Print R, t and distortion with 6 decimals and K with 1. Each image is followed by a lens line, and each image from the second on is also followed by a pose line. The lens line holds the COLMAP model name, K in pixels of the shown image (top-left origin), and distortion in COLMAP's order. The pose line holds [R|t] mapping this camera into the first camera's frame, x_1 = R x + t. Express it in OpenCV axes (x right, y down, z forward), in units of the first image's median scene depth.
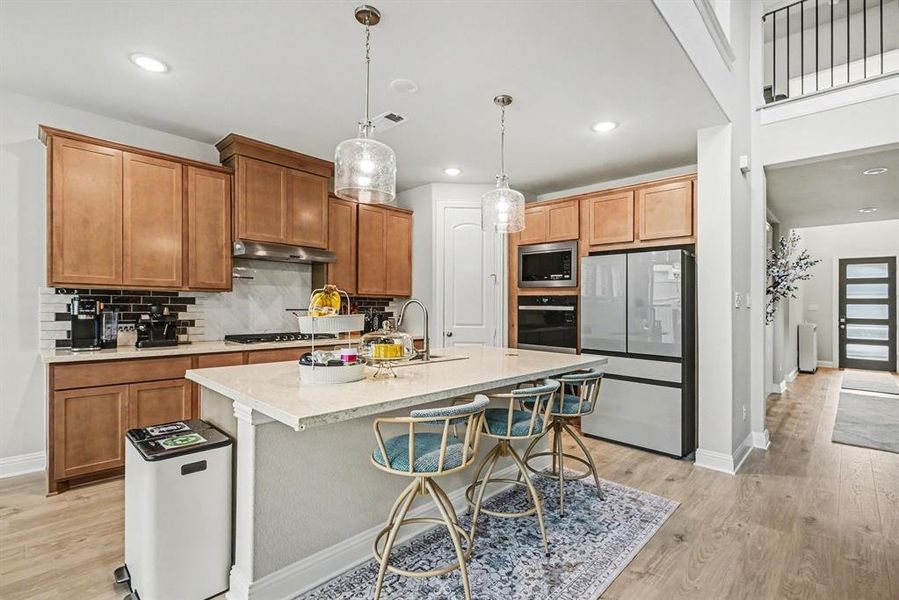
lens RADIAL K [[413.6, 0, 457.4], [0, 413.6, 306.8], [0, 0, 1]] dist [0.000016, -0.001403]
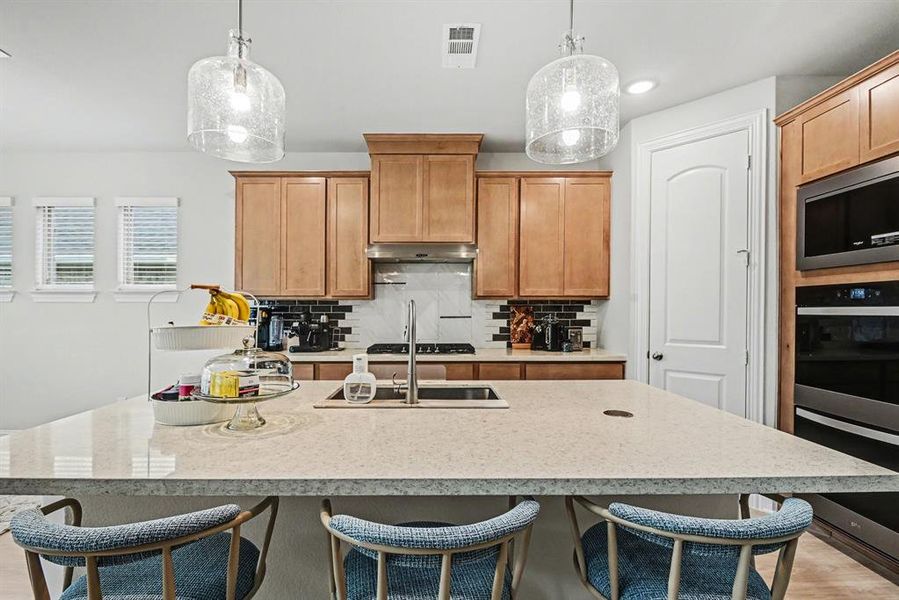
lens RADIAL K [[413.6, 0, 454.9], [0, 413.6, 316.1], [0, 0, 1]] dist [0.000016, -0.001403]
pose [[0.698710, -0.004118, -0.715393, 0.294113], [0.010057, 0.999941, 0.004066, 0.002208], [0.715334, -0.010036, 0.698710, 0.489436]]
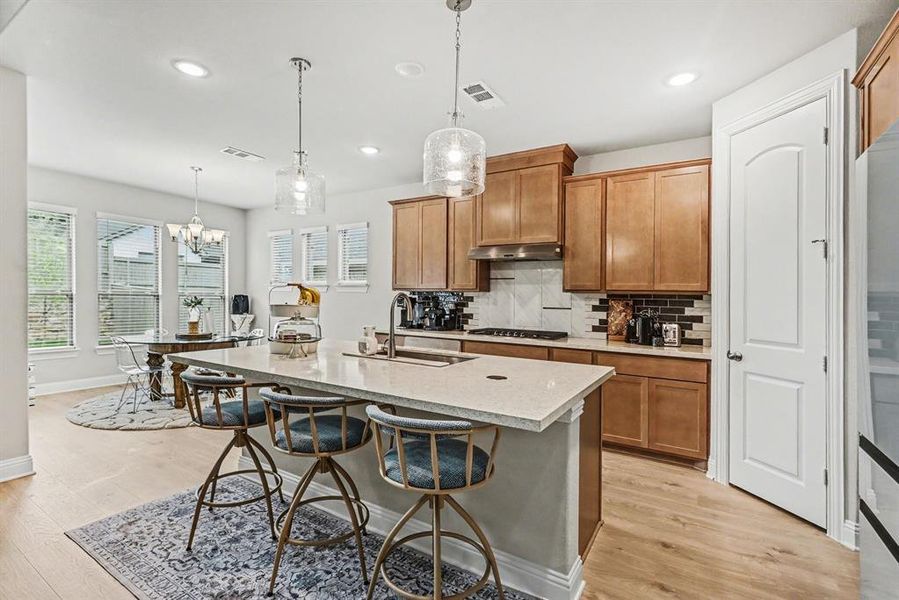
lens RADIAL K [[413.6, 0, 442.5], [0, 413.6, 317.1], [0, 0, 1]] dist [0.000016, -0.001403]
pose [[0.201844, 0.032450, -0.978880, 0.634596], [-0.020379, 0.999374, 0.028927, 0.006469], [0.979206, 0.014110, 0.202379, 0.680557]]
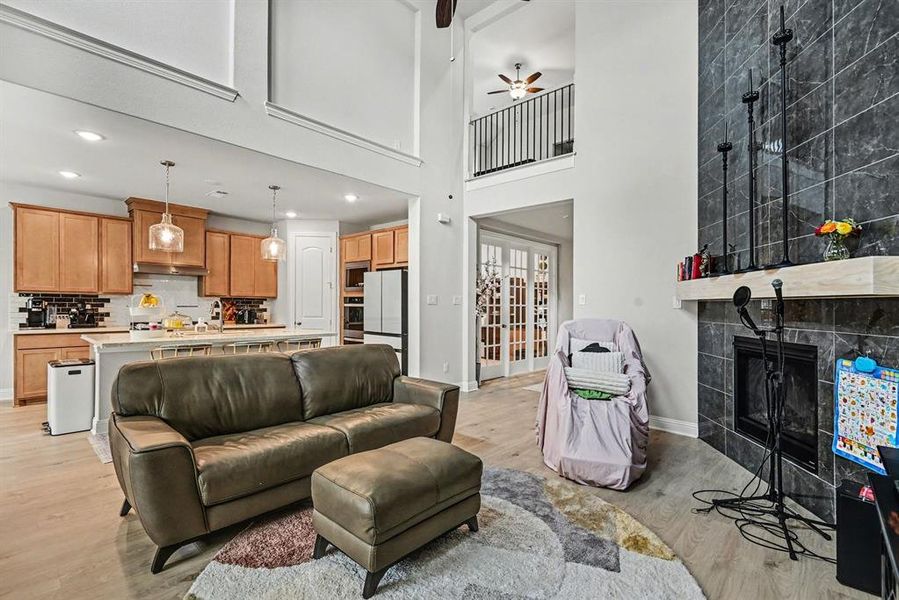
lens RADIAL K [[413.6, 0, 454.8], [0, 413.6, 308.1], [0, 0, 1]] dist [0.000016, -0.001403]
pose [[0.999773, -0.001053, 0.021263, 0.696216], [0.000970, 0.999992, 0.003925, 0.010400], [-0.021267, -0.003903, 0.999766, -0.655381]]
